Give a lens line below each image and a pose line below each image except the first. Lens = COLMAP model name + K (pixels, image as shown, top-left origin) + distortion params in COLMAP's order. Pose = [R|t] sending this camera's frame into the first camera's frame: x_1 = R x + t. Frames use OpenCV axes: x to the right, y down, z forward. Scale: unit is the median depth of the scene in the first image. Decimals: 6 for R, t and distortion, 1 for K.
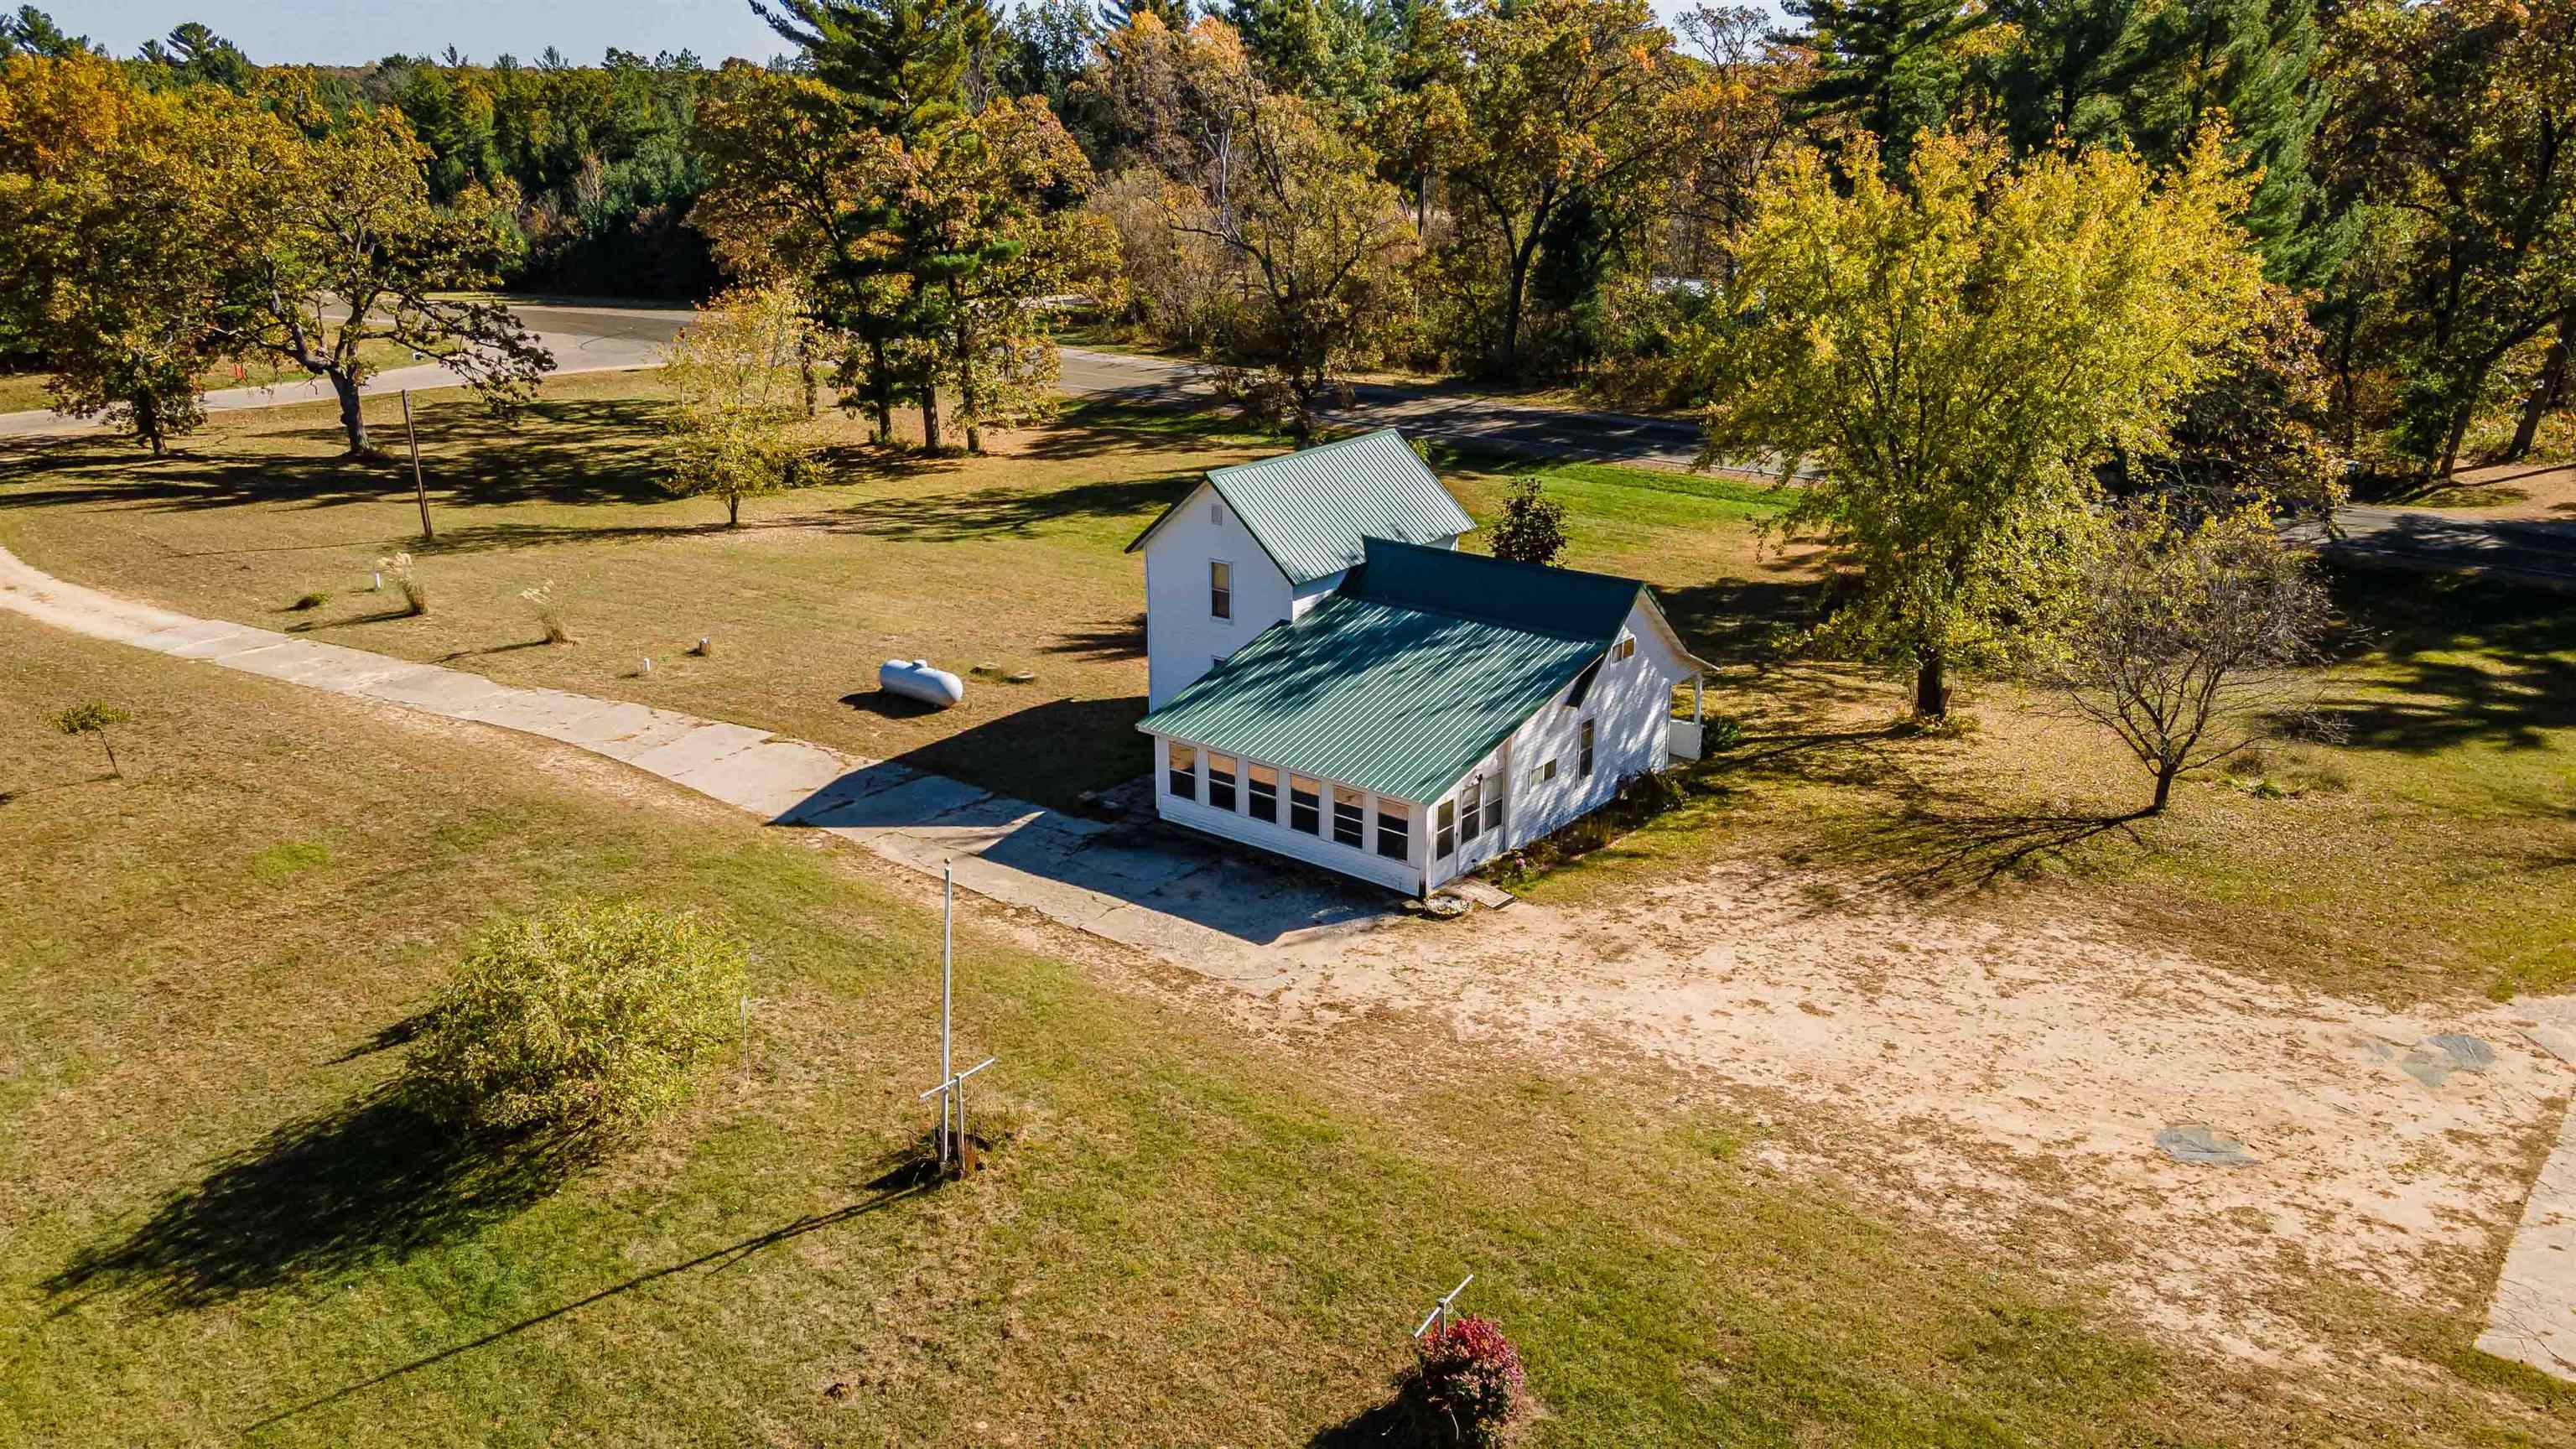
lens RADIAL K [[1858.0, 0, 1283.2], [0, 1858.0, 739.2], [0, 0, 1]] dist [0.026657, 0.009271]
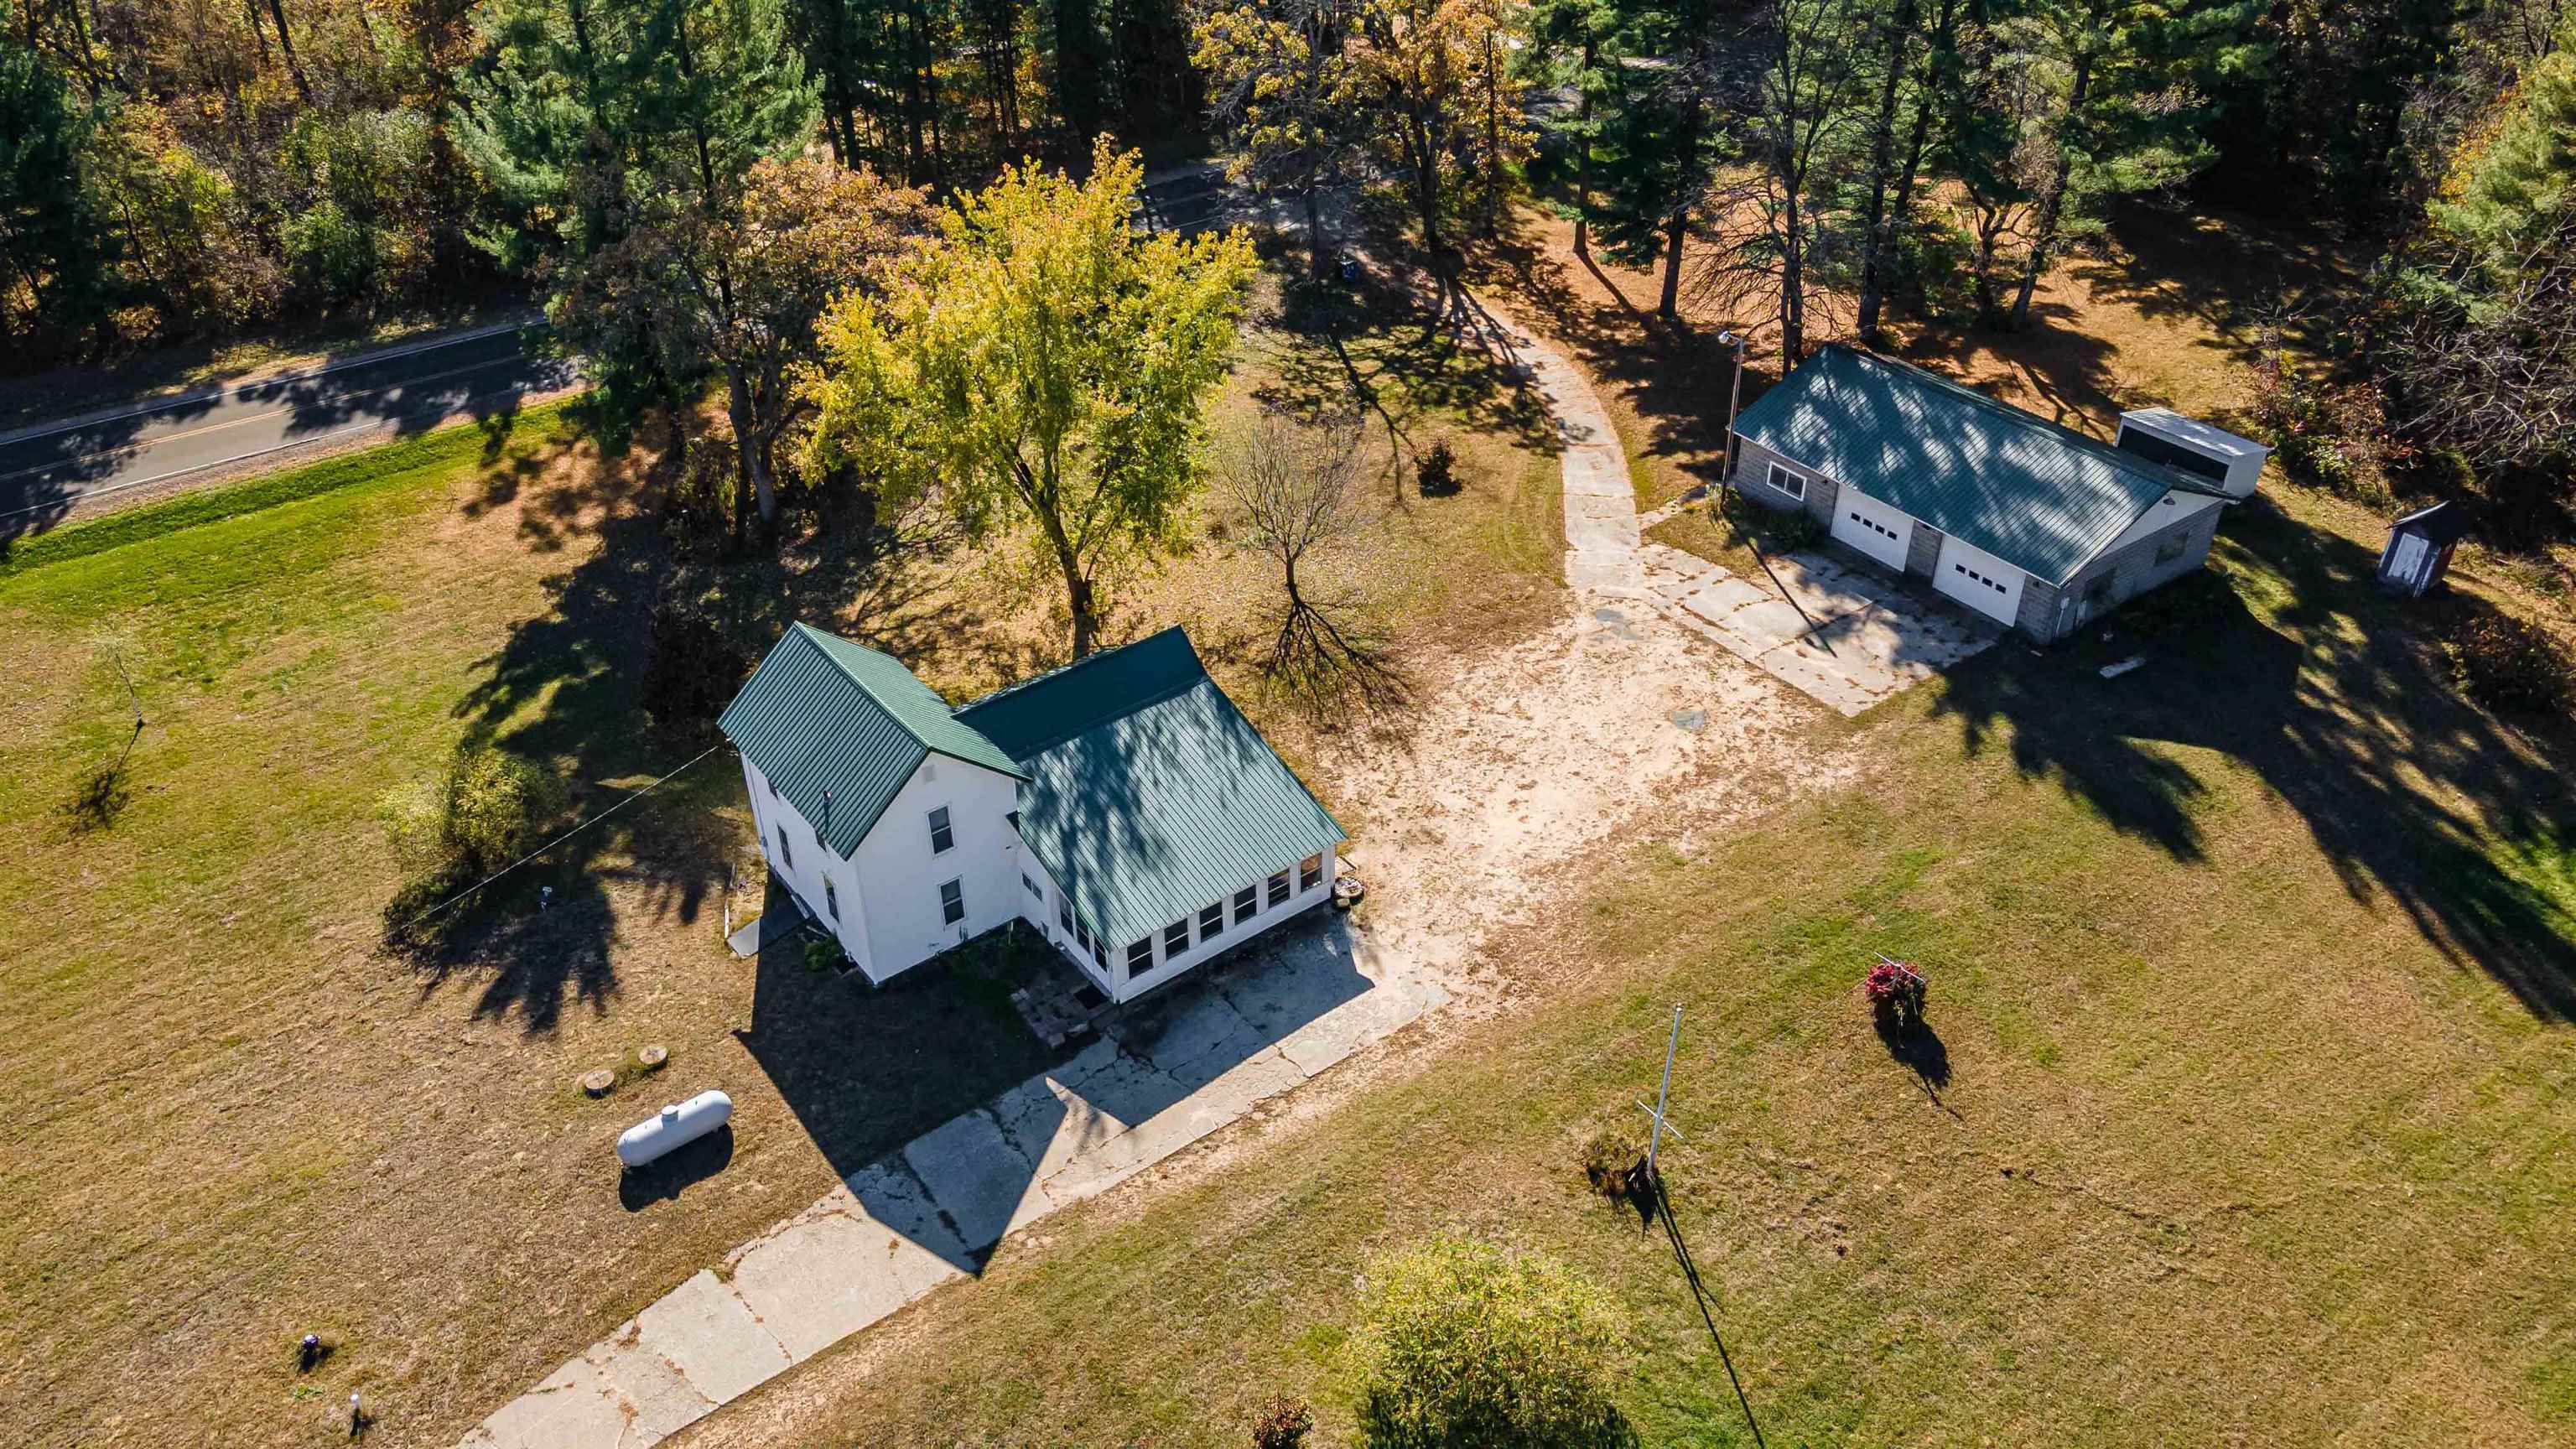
lens RADIAL K [[1898.4, 0, 1276.4], [0, 1898.4, 695.3], [0, 0, 1]] dist [0.020731, 0.034993]
pose [[0.251577, -0.539687, 0.803397, -0.950362], [0.332902, 0.827698, 0.451766, -0.662918], [-0.908782, 0.153798, 0.387893, 0.438834]]
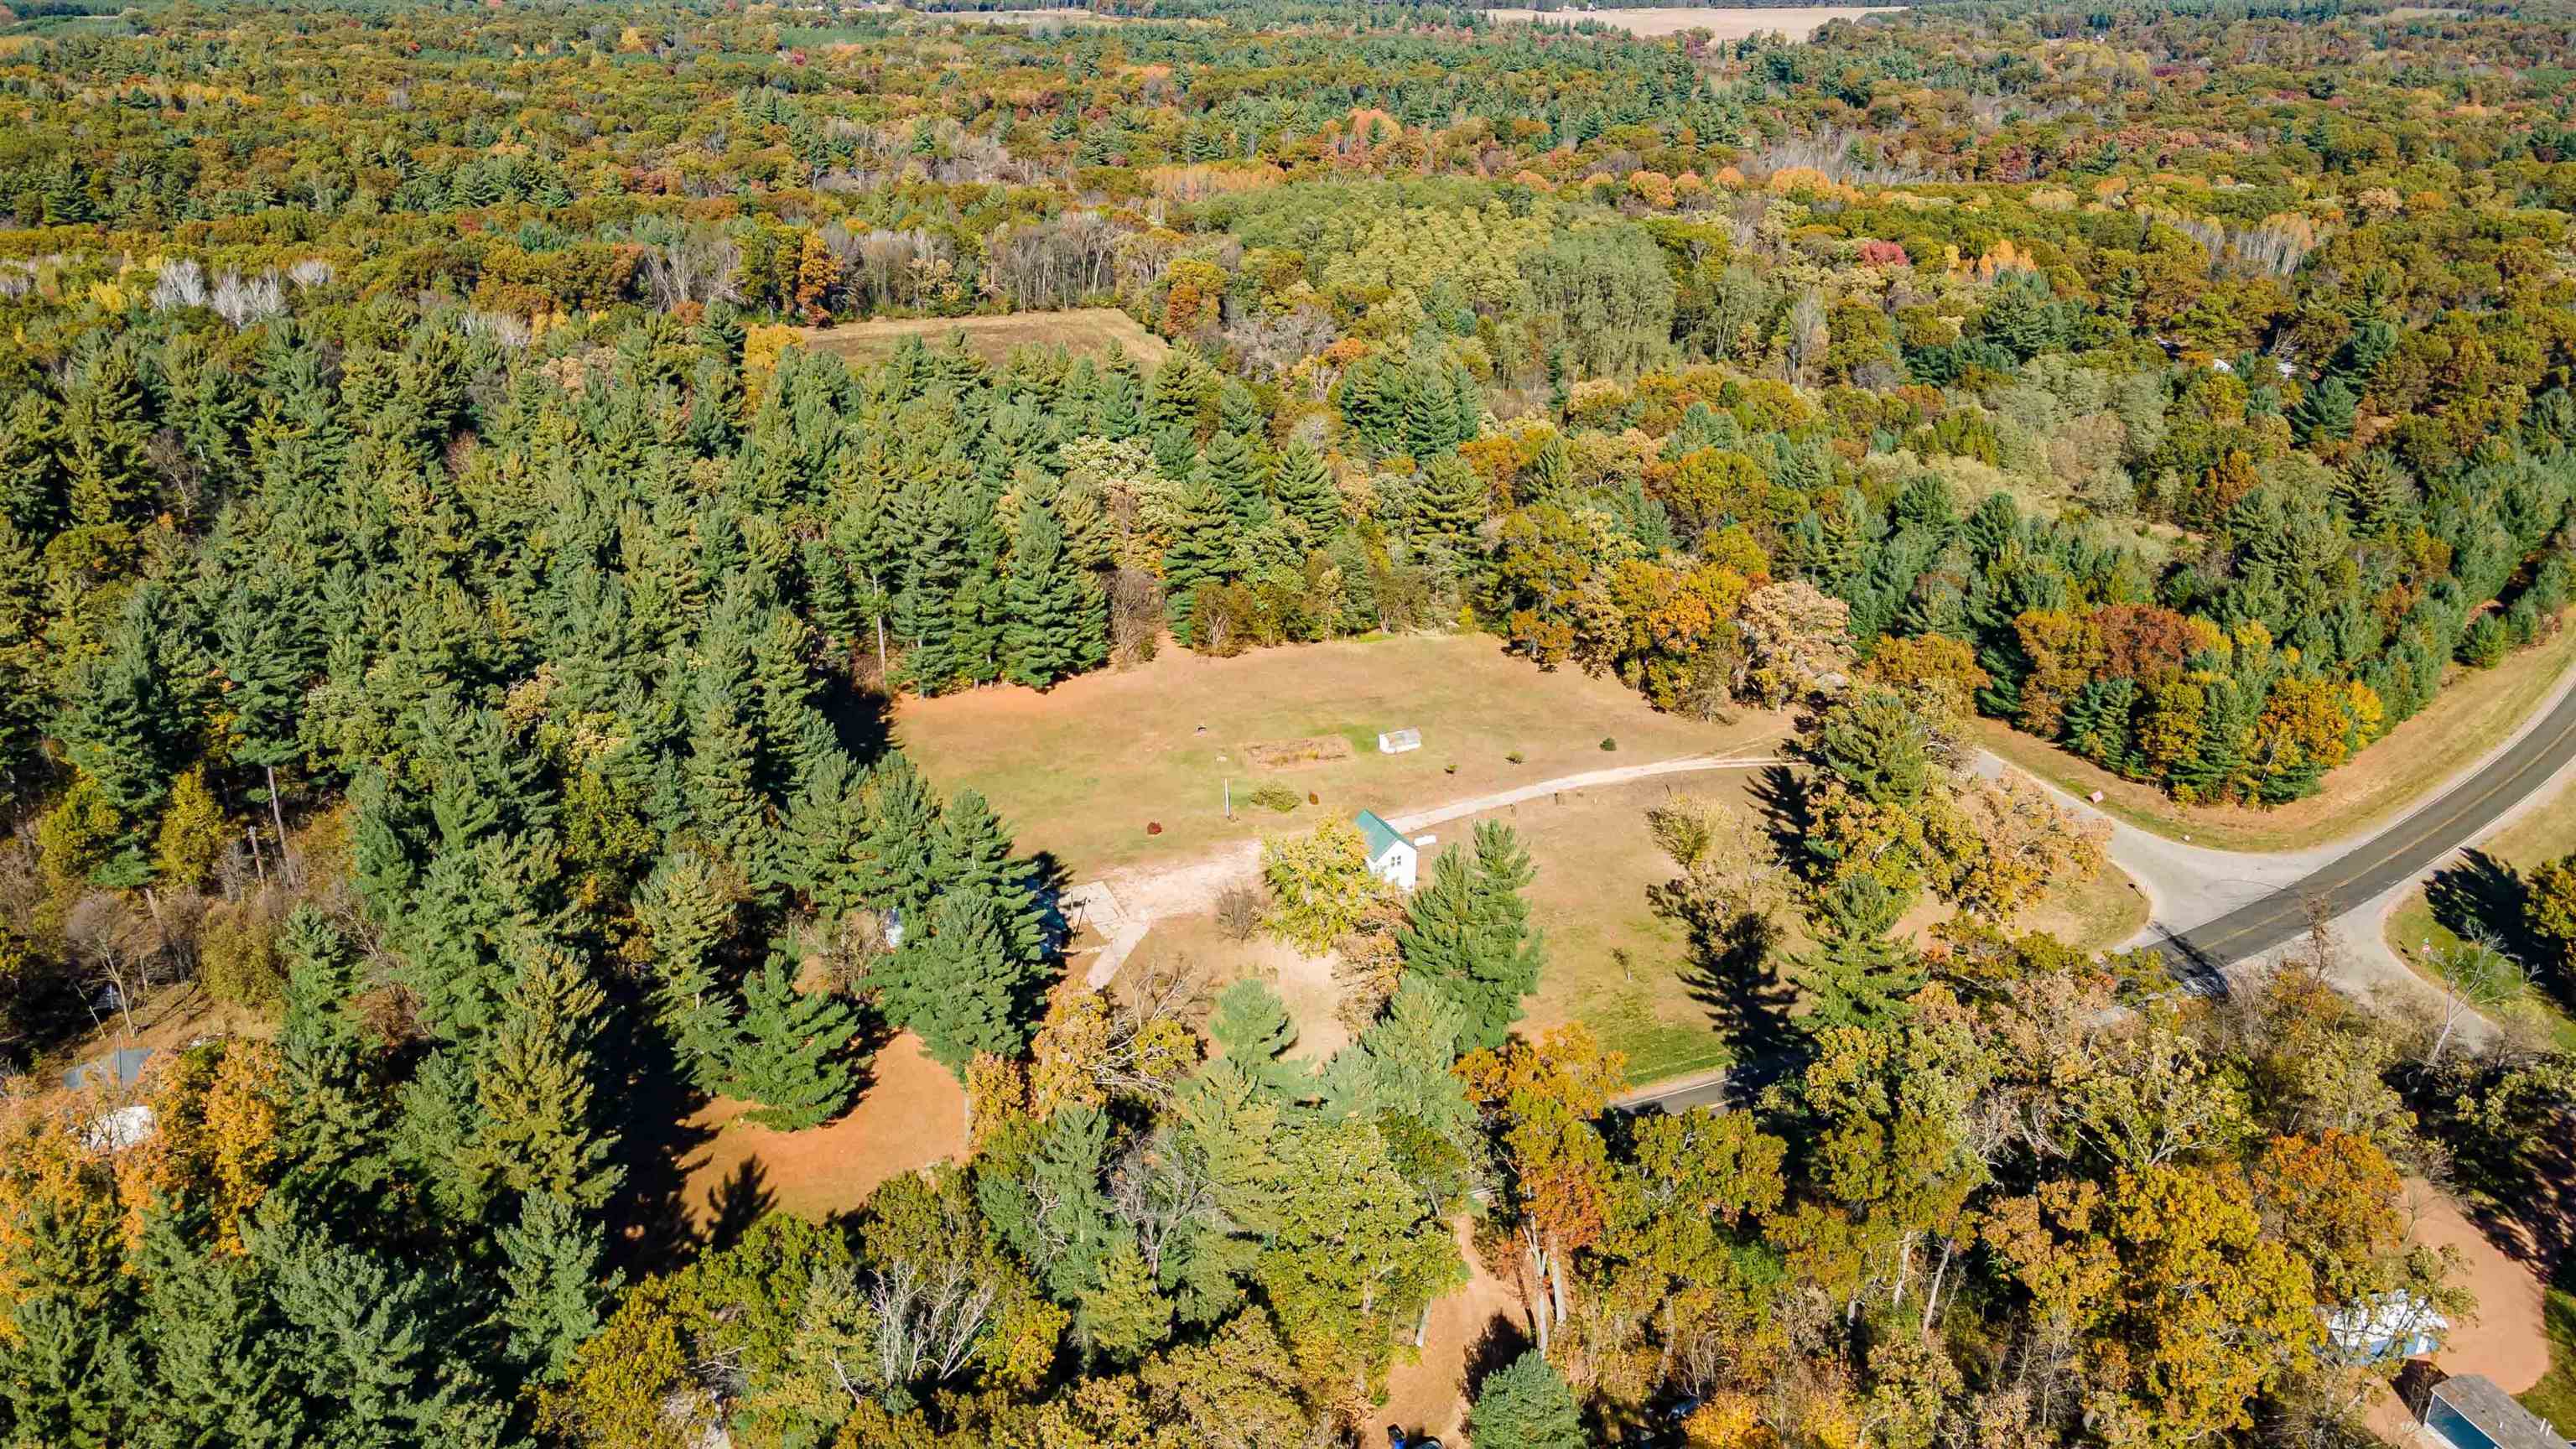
lens RADIAL K [[1858.0, 0, 1283.2], [0, 1858.0, 739.2], [0, 0, 1]] dist [0.026657, 0.009271]
pose [[-0.463759, 0.352451, -0.812838, 4.182769], [-0.305759, 0.797425, 0.520216, -2.932871], [0.831528, 0.489787, -0.262048, 2.189517]]
